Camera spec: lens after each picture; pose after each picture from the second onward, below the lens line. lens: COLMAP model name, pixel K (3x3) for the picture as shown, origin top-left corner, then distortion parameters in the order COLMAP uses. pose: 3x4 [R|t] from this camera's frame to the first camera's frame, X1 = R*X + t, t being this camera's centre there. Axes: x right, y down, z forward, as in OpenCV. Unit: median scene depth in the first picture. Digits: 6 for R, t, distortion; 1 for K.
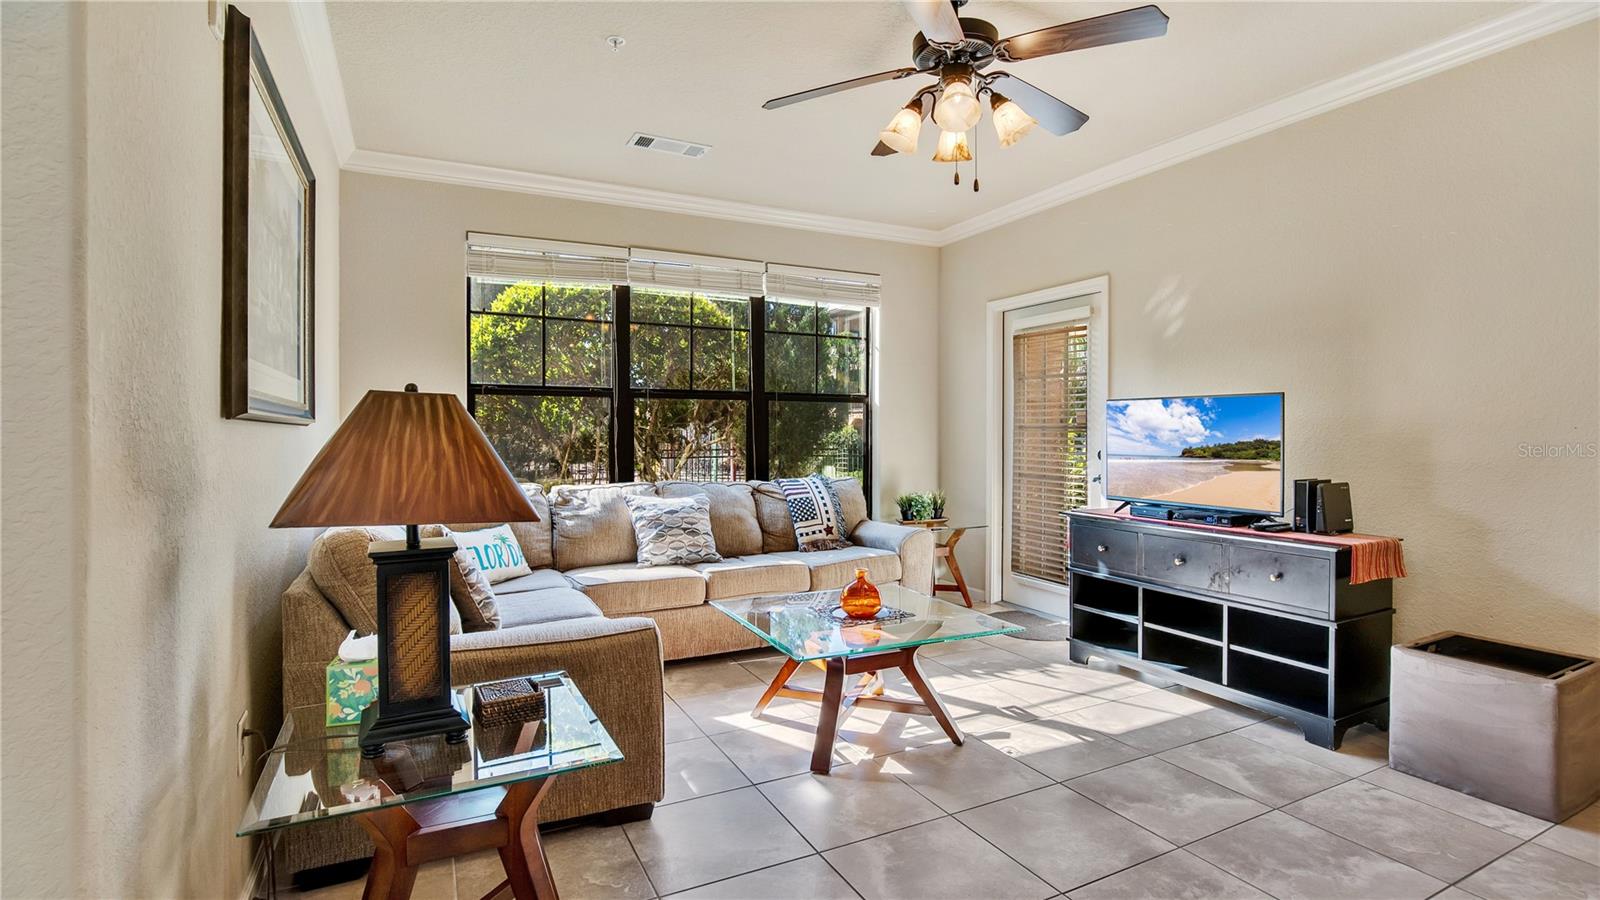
lens RADIAL K [[765.0, 0, 800.5], [0, 765.0, 441.2], [0, 0, 1]] dist [-0.033375, 0.005302]
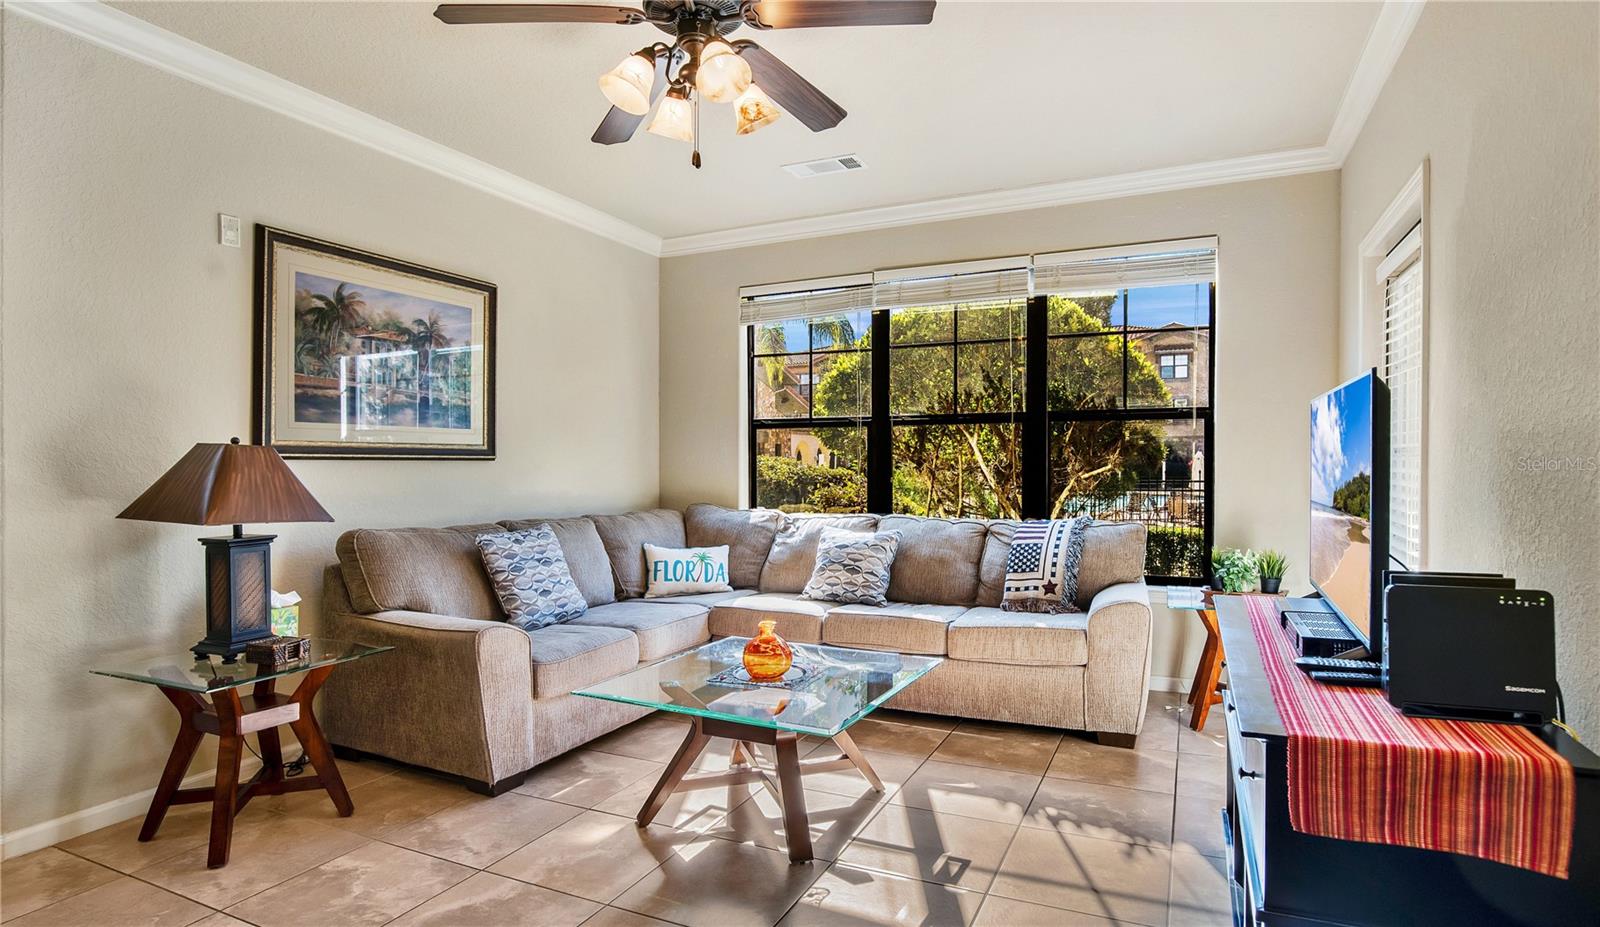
lens RADIAL K [[811.1, 0, 799.4], [0, 811.1, 459.2], [0, 0, 1]] dist [-0.024415, -0.000203]
pose [[0.609474, -0.008191, -0.792763, 0.540866], [-0.000895, 0.999939, -0.011020, -0.004133], [0.792805, 0.007426, 0.609430, 0.307855]]
